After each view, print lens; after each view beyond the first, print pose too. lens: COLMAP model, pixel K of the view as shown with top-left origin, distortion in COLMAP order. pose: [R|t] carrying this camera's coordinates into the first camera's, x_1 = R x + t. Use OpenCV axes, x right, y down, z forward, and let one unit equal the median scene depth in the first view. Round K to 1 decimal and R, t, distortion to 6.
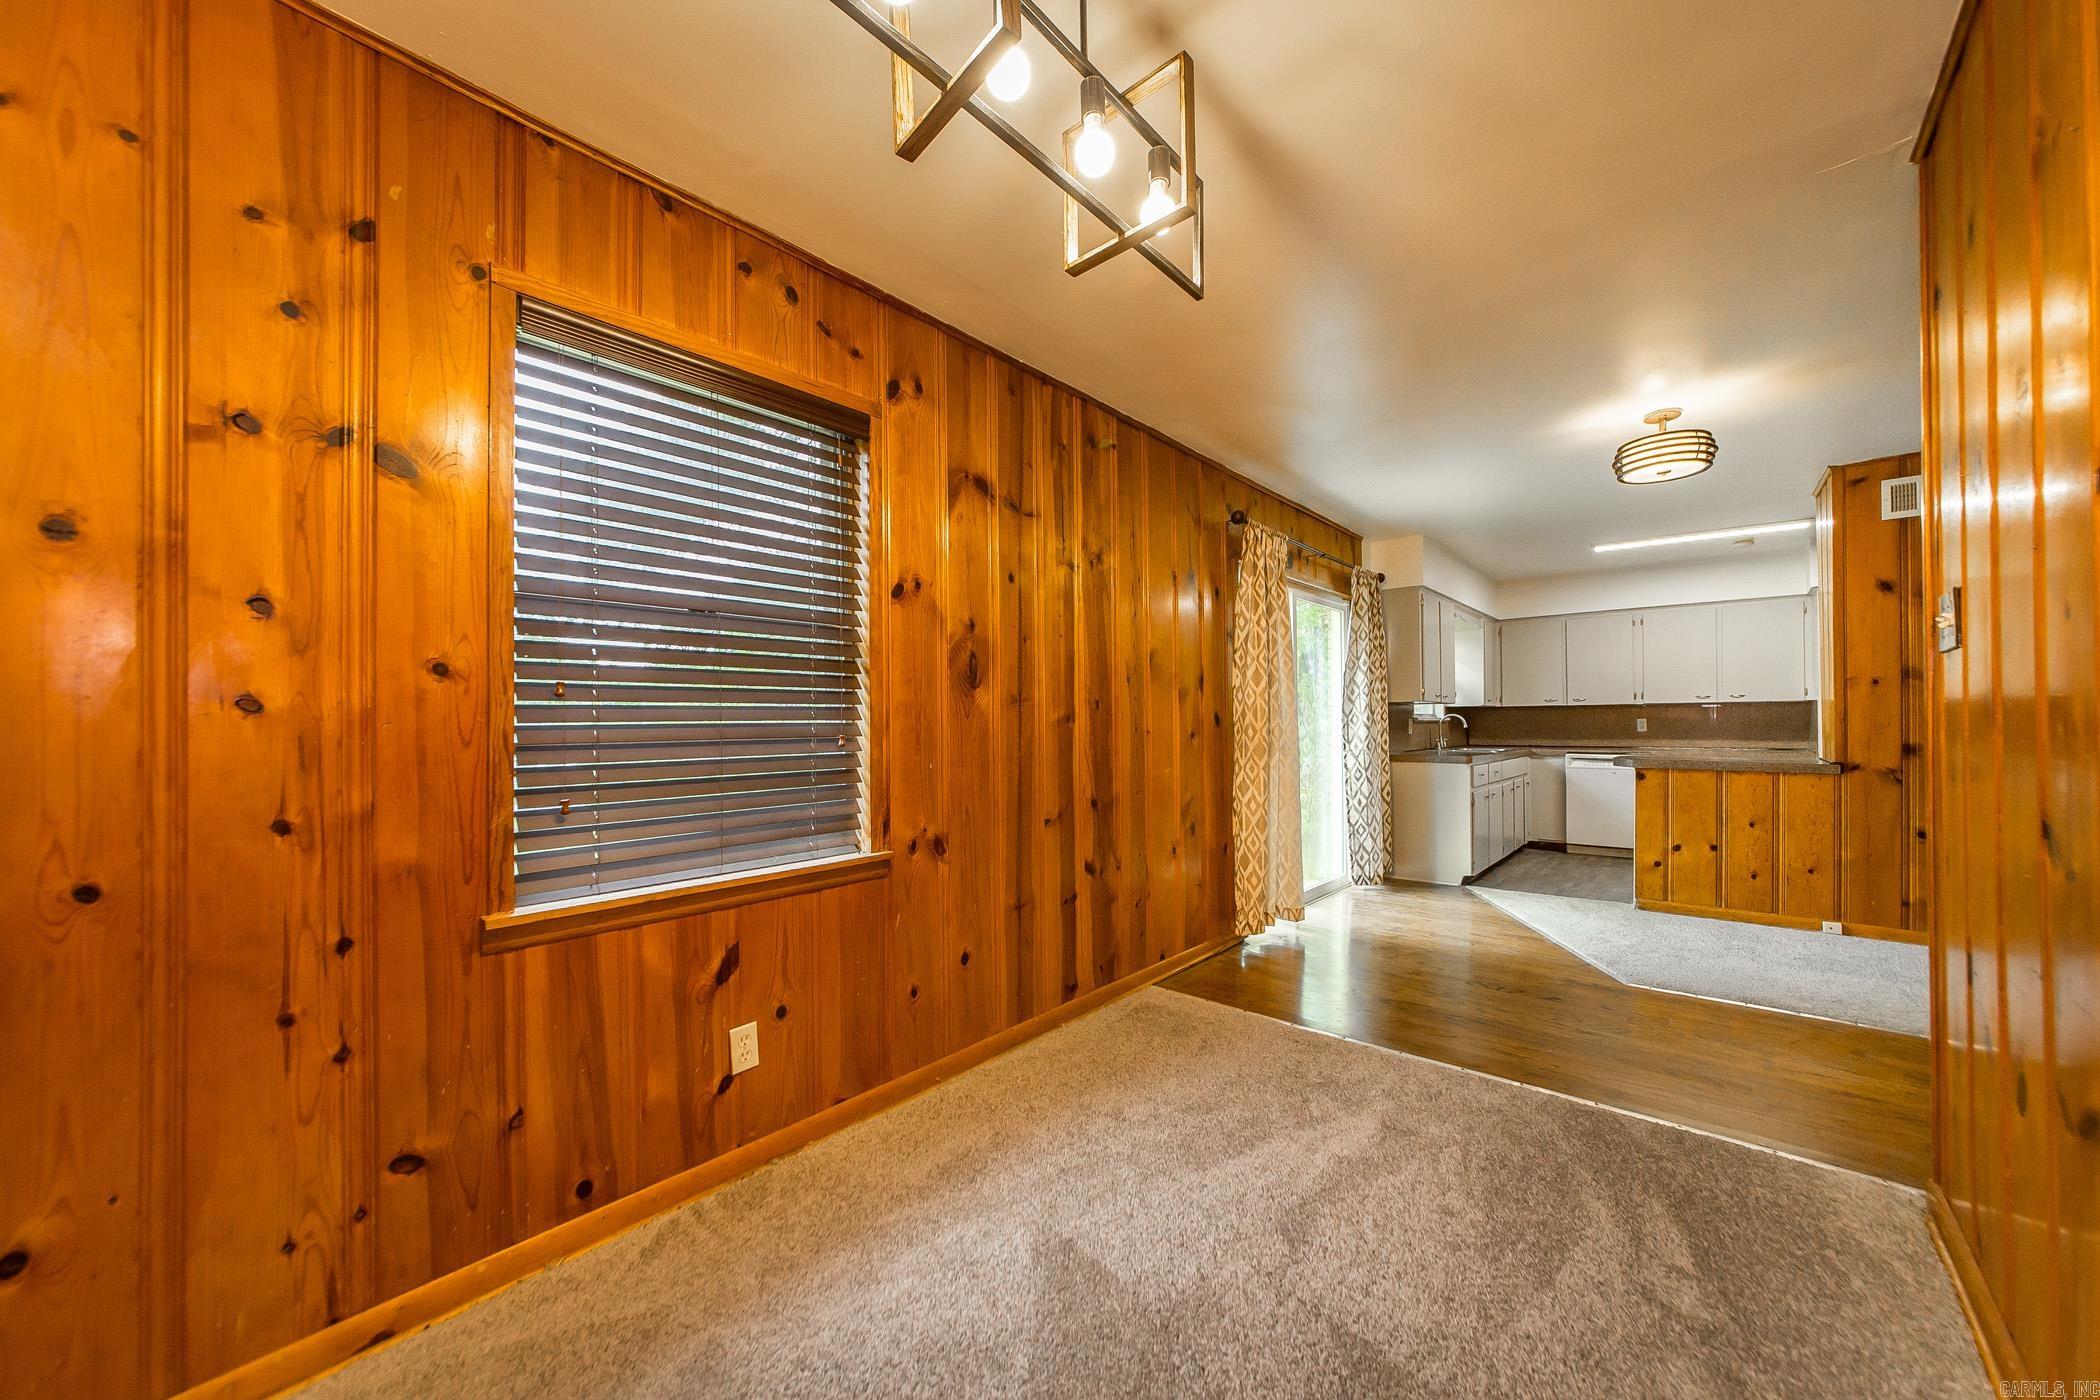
lens RADIAL K [[753.6, 0, 1044.5], [0, 753.6, 728.2], [0, 0, 1]] dist [-0.011961, 0.003180]
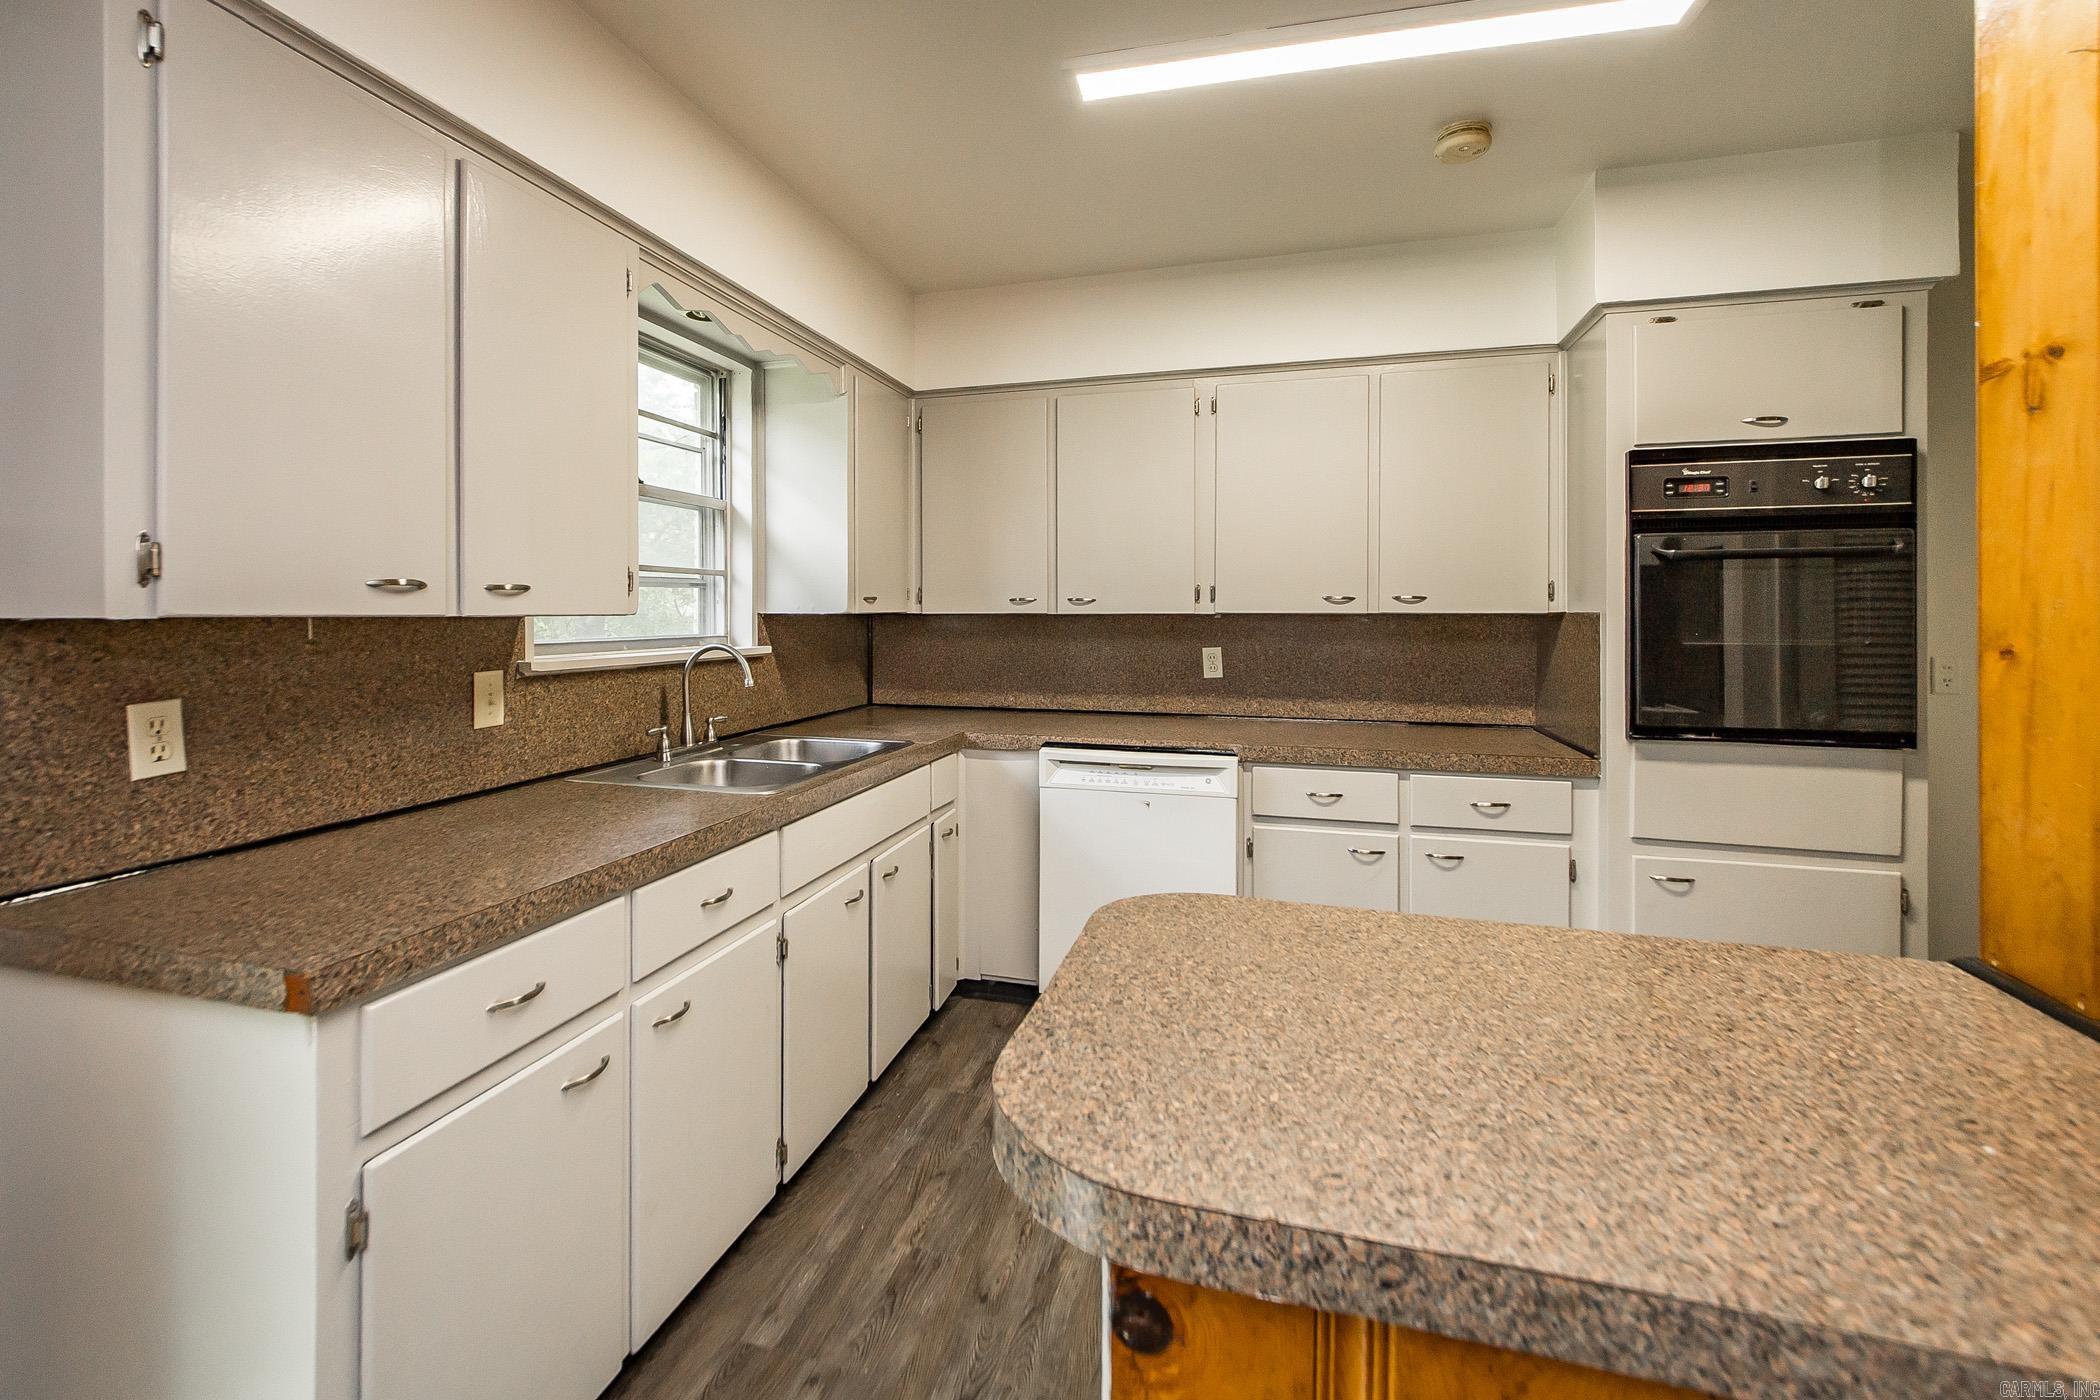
lens RADIAL K [[922.9, 0, 990.1], [0, 922.9, 613.2], [0, 0, 1]] dist [0.002184, 0.000146]
pose [[0.912796, 0.004850, 0.408387, 1.643589], [-0.004613, 0.999988, -0.001565, -0.102697], [-0.408389, -0.000455, 0.912808, 2.016887]]
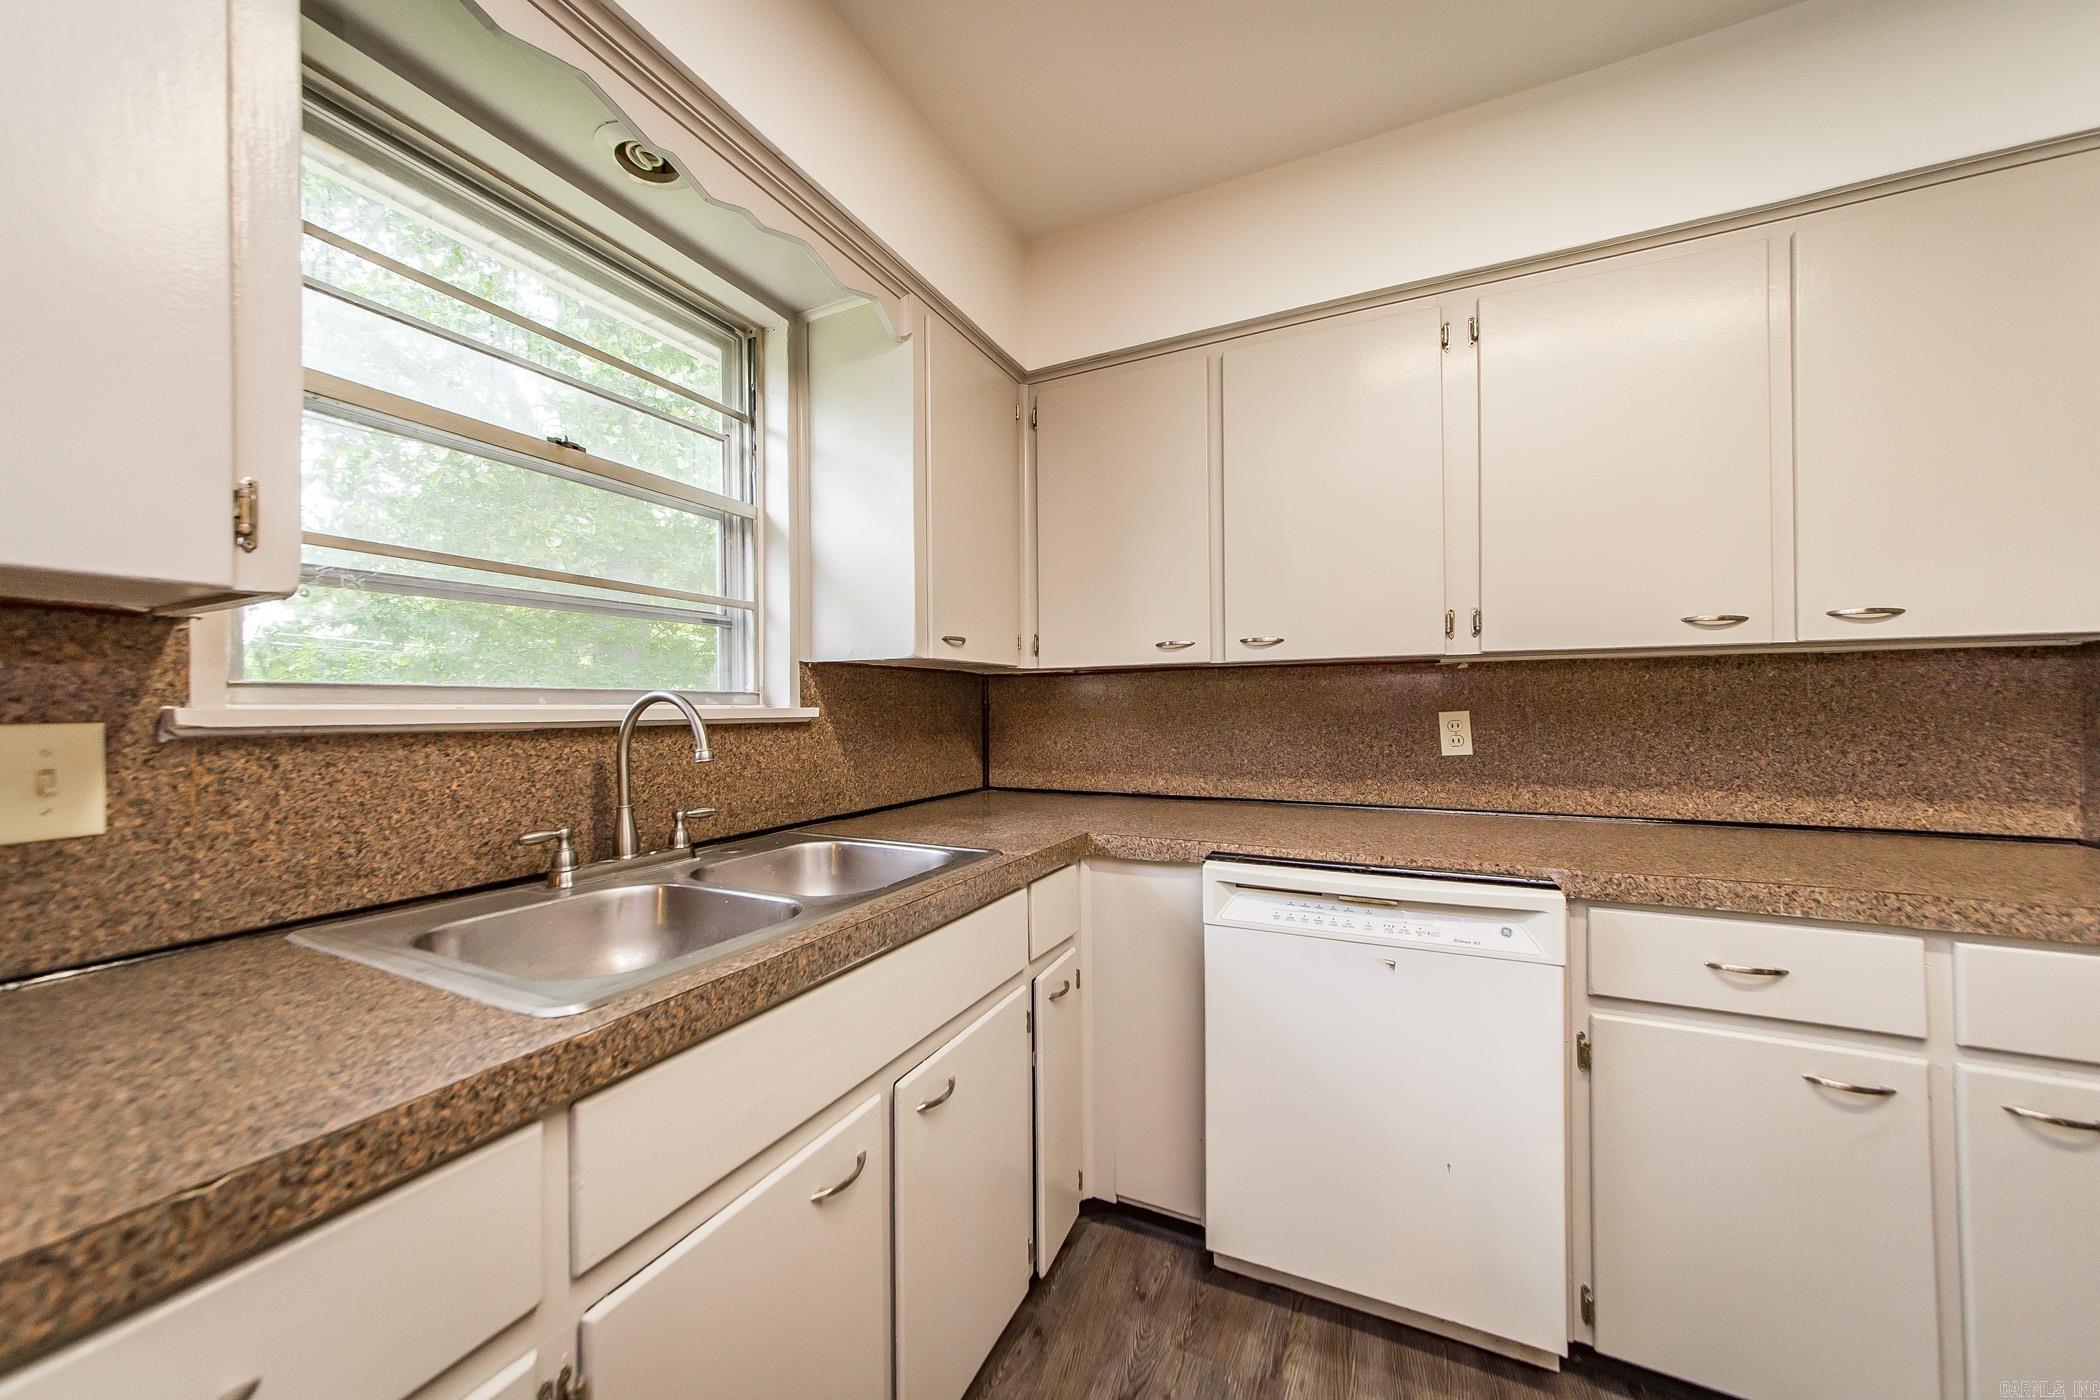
lens RADIAL K [[740.9, 0, 1041.2], [0, 740.9, 698.1], [0, 0, 1]] dist [0.001052, 0.000184]
pose [[0.962187, 0.003754, 0.272365, 1.948269], [0.000787, 0.999863, -0.016558, -0.045824], [-0.272389, 0.016147, 0.962052, 2.635477]]
